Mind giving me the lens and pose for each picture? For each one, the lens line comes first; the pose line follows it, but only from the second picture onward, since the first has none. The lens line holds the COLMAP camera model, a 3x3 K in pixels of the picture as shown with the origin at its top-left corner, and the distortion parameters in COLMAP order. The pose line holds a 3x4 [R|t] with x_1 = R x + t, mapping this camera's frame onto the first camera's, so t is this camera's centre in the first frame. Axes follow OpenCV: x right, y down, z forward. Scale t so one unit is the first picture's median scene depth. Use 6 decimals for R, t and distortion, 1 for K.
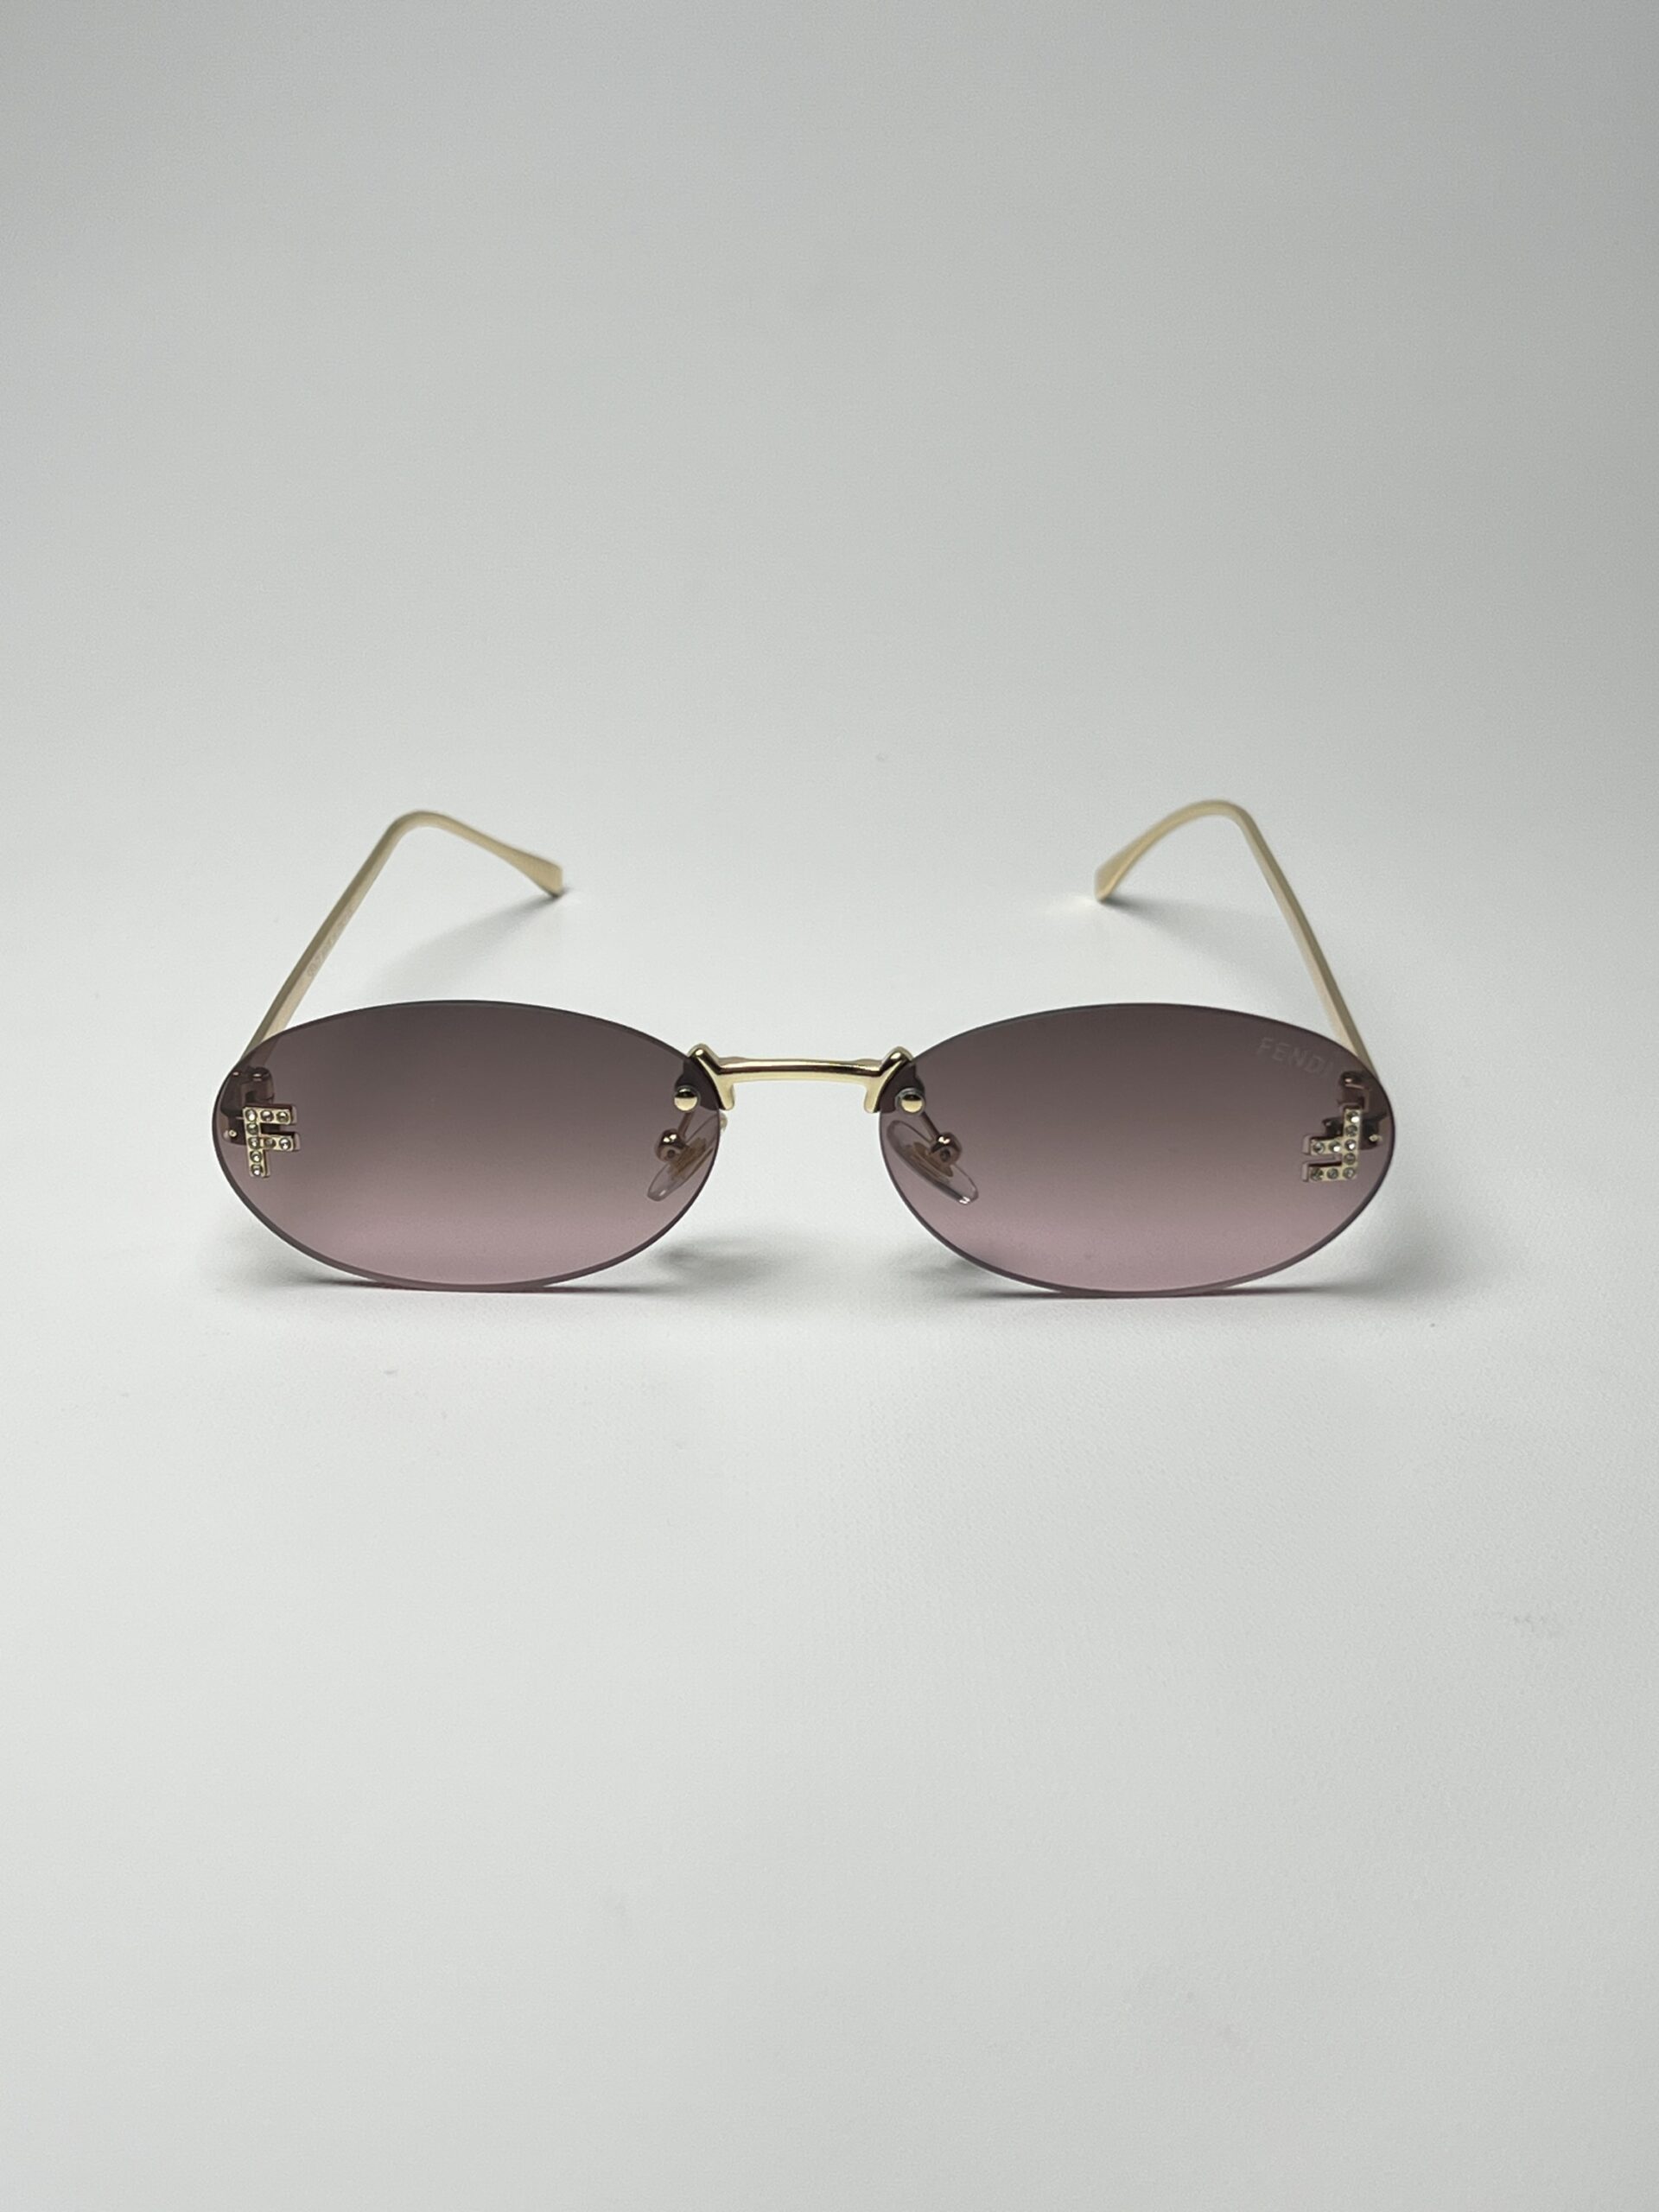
lens RADIAL K [[3408.1, 0, 813.0], [0, 3408.1, 1097.3], [0, 0, 1]] dist [0.182517, 0.000000]
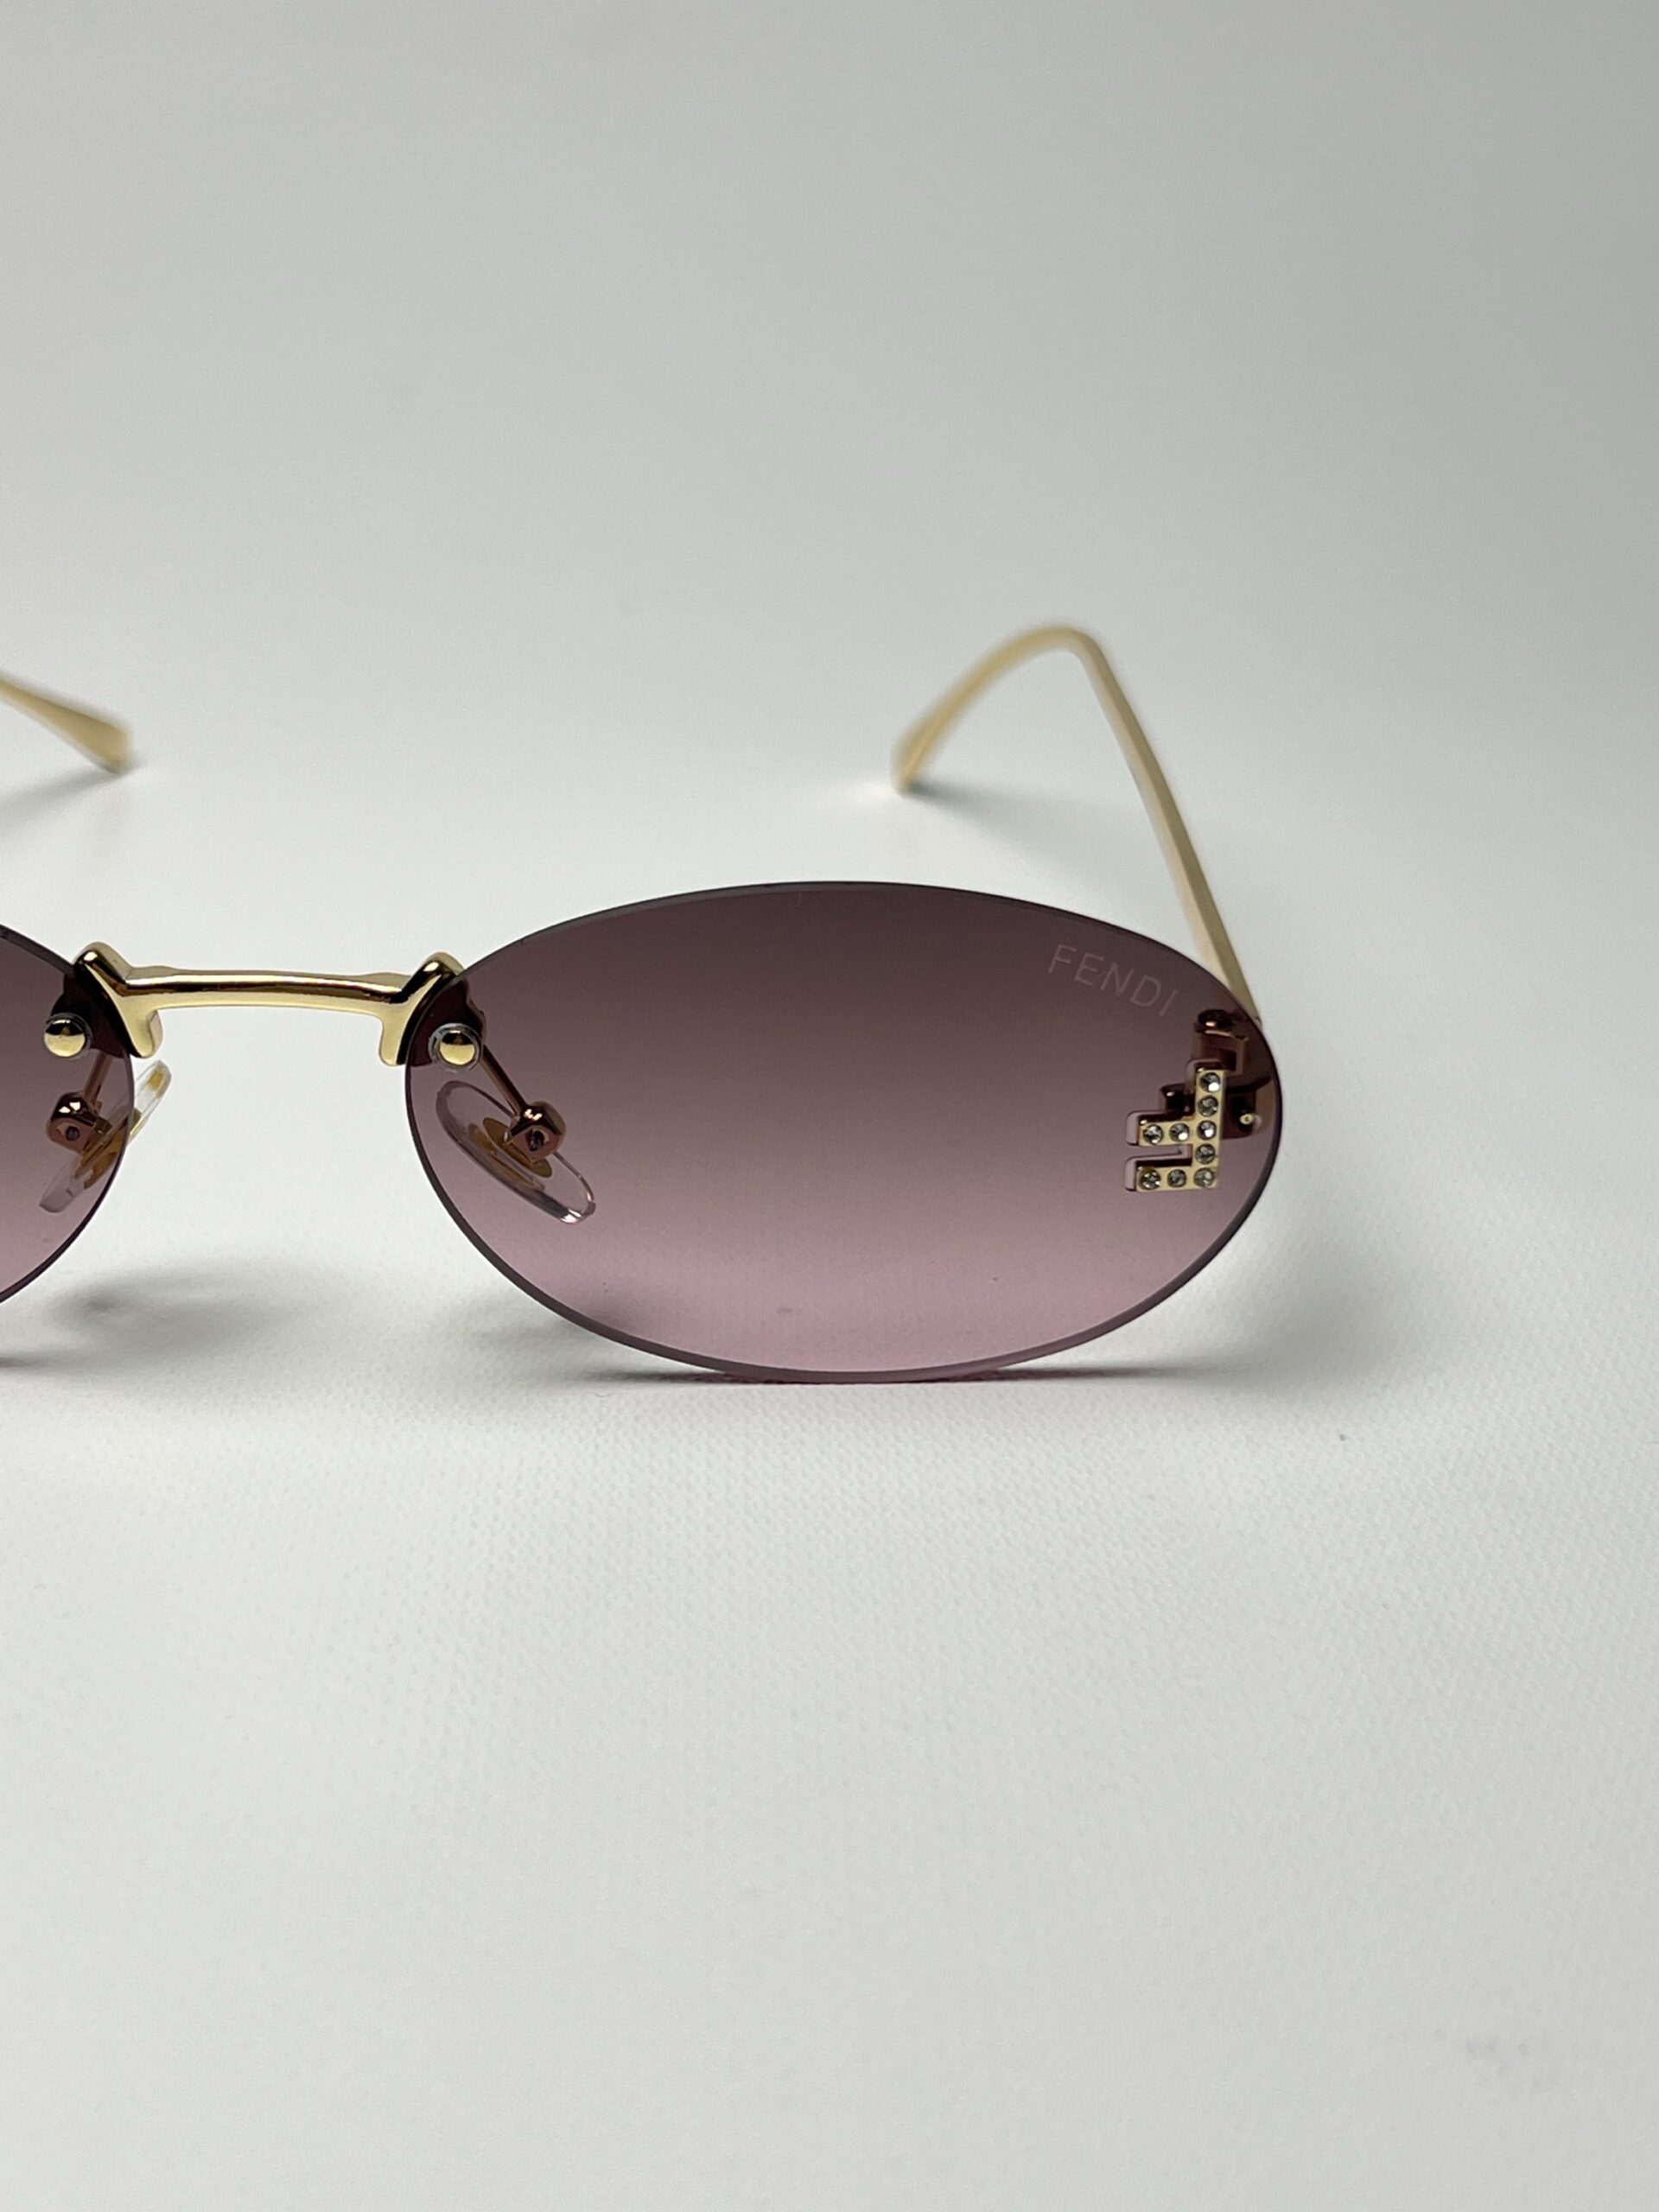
lens RADIAL K [[3408.1, 0, 844.7], [0, 3408.1, 1111.4], [0, 0, 1]] dist [0.182517, 0.000000]
pose [[0.999857, 0.012217, 0.011670, 0.086520], [-0.012204, 0.999925, -0.001196, 0.012037], [-0.011684, 0.001054, 0.999931, 0.406036]]
